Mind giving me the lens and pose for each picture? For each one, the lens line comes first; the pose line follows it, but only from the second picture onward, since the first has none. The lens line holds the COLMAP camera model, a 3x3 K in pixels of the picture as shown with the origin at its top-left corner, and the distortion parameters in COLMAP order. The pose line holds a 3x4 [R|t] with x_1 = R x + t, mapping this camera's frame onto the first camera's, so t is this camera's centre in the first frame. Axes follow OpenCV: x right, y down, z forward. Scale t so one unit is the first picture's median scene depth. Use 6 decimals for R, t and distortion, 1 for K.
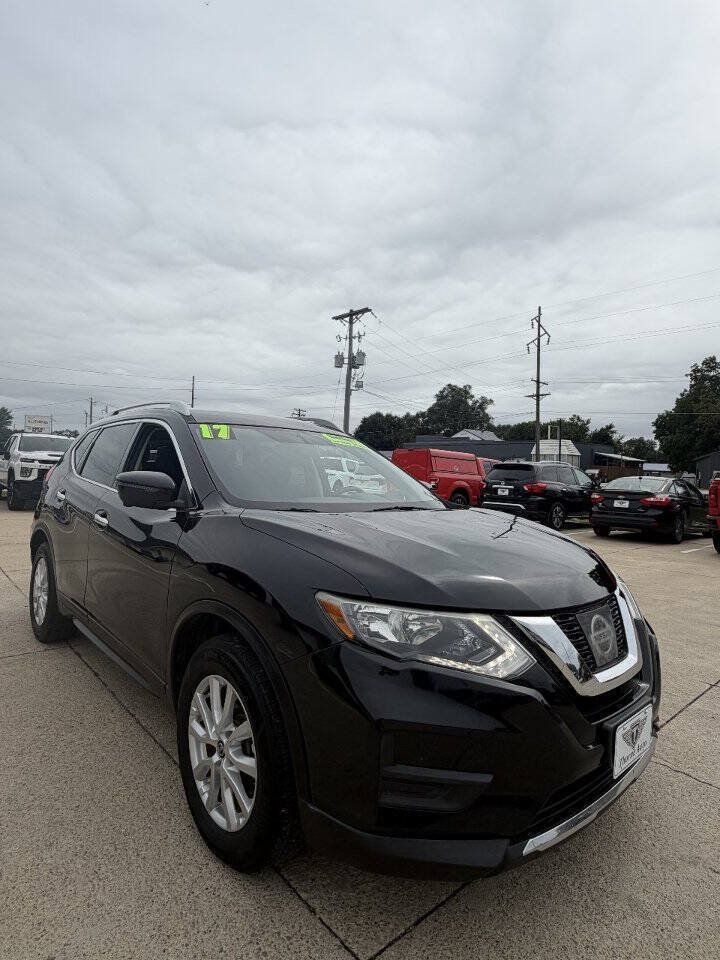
lens RADIAL K [[516.7, 0, 357.6], [0, 516.7, 480.1], [0, 0, 1]] dist [-0.002999, -0.000008]
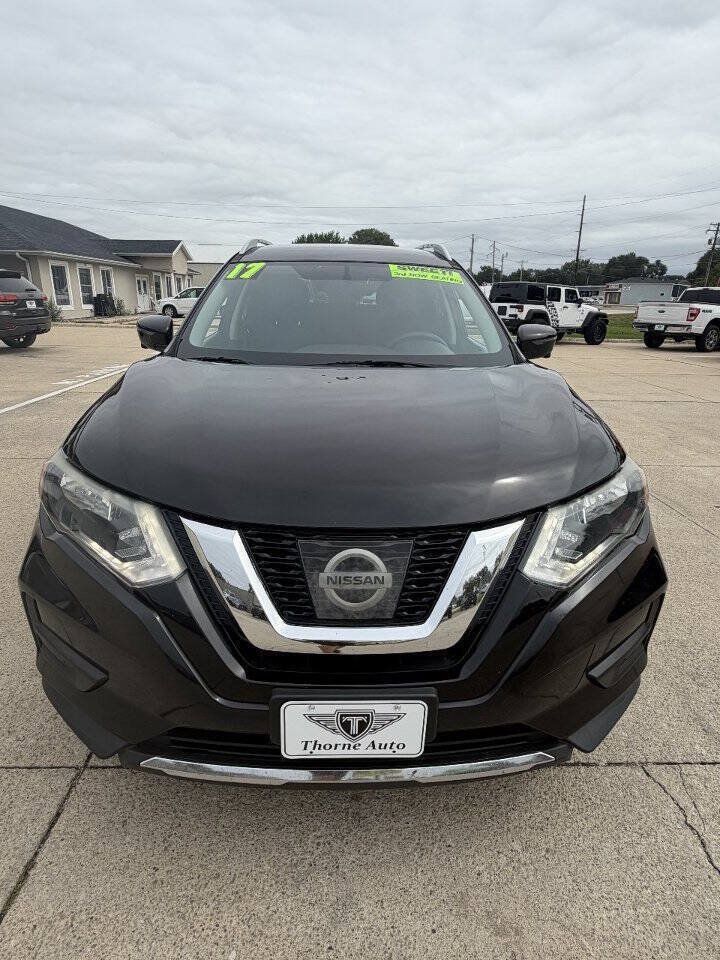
lens RADIAL K [[516.7, 0, 361.5], [0, 516.7, 478.8], [0, 0, 1]] dist [-0.002999, -0.000008]
pose [[0.766801, 0.188811, -0.613487, 0.885223], [0.000349, 0.955636, 0.294550, -0.015069], [0.641884, -0.226075, 0.732717, 0.574232]]
